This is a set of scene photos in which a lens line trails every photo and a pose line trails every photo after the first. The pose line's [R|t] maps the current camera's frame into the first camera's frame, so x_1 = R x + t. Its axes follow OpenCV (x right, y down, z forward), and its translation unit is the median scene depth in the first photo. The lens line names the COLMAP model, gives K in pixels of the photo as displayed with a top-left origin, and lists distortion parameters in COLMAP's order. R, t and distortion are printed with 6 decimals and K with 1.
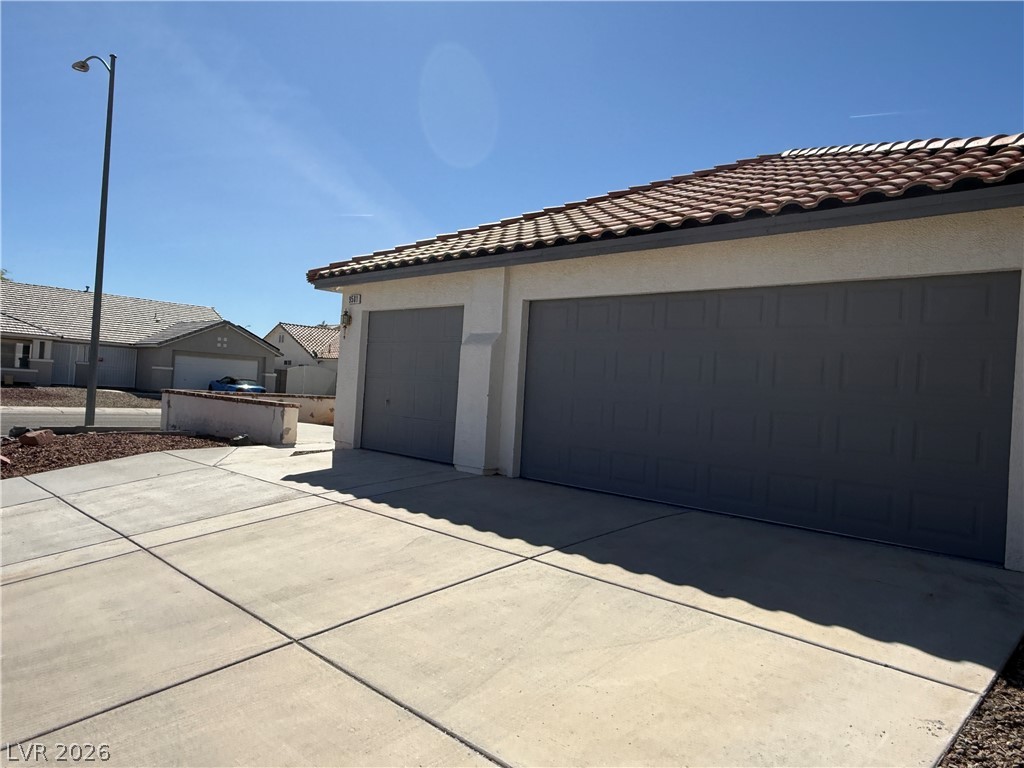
lens RADIAL K [[609.2, 0, 512.0], [0, 609.2, 384.0], [0, 0, 1]] dist [-0.006373, -0.001662]
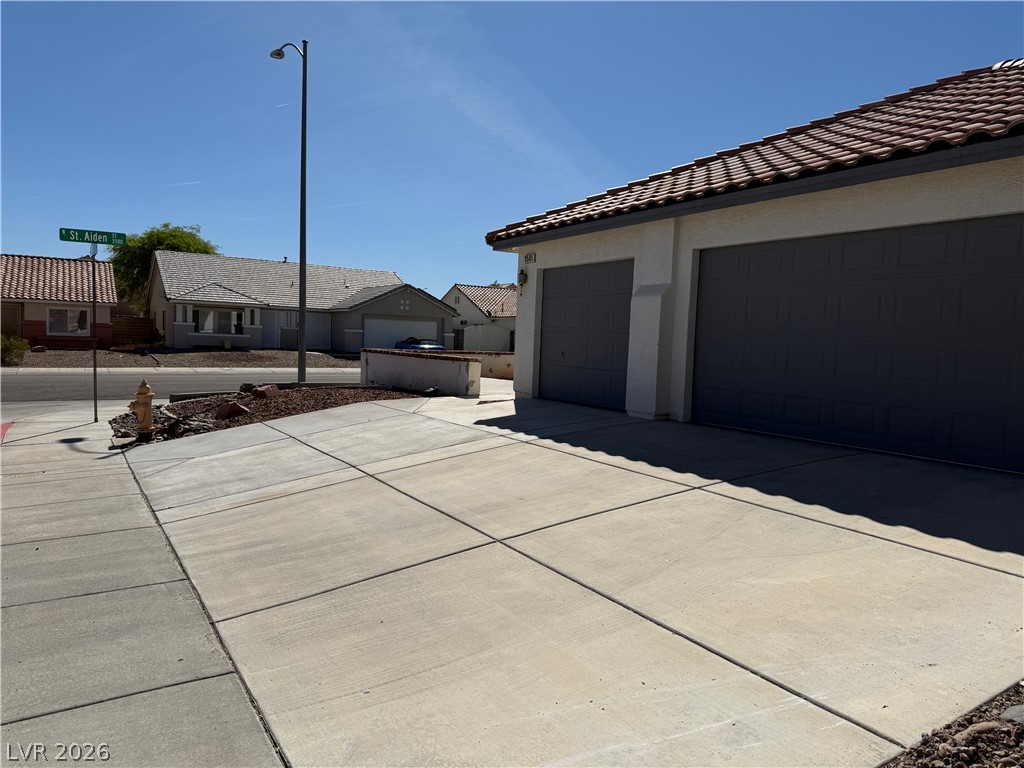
lens RADIAL K [[724.7, 0, 510.5], [0, 724.7, 380.0], [0, 0, 1]] dist [0.094332, -0.129597]
pose [[0.967056, -0.011729, -0.254295, 0.029789], [0.022077, 0.999039, 0.037874, 0.025775], [0.253606, -0.042240, 0.966385, -0.255319]]
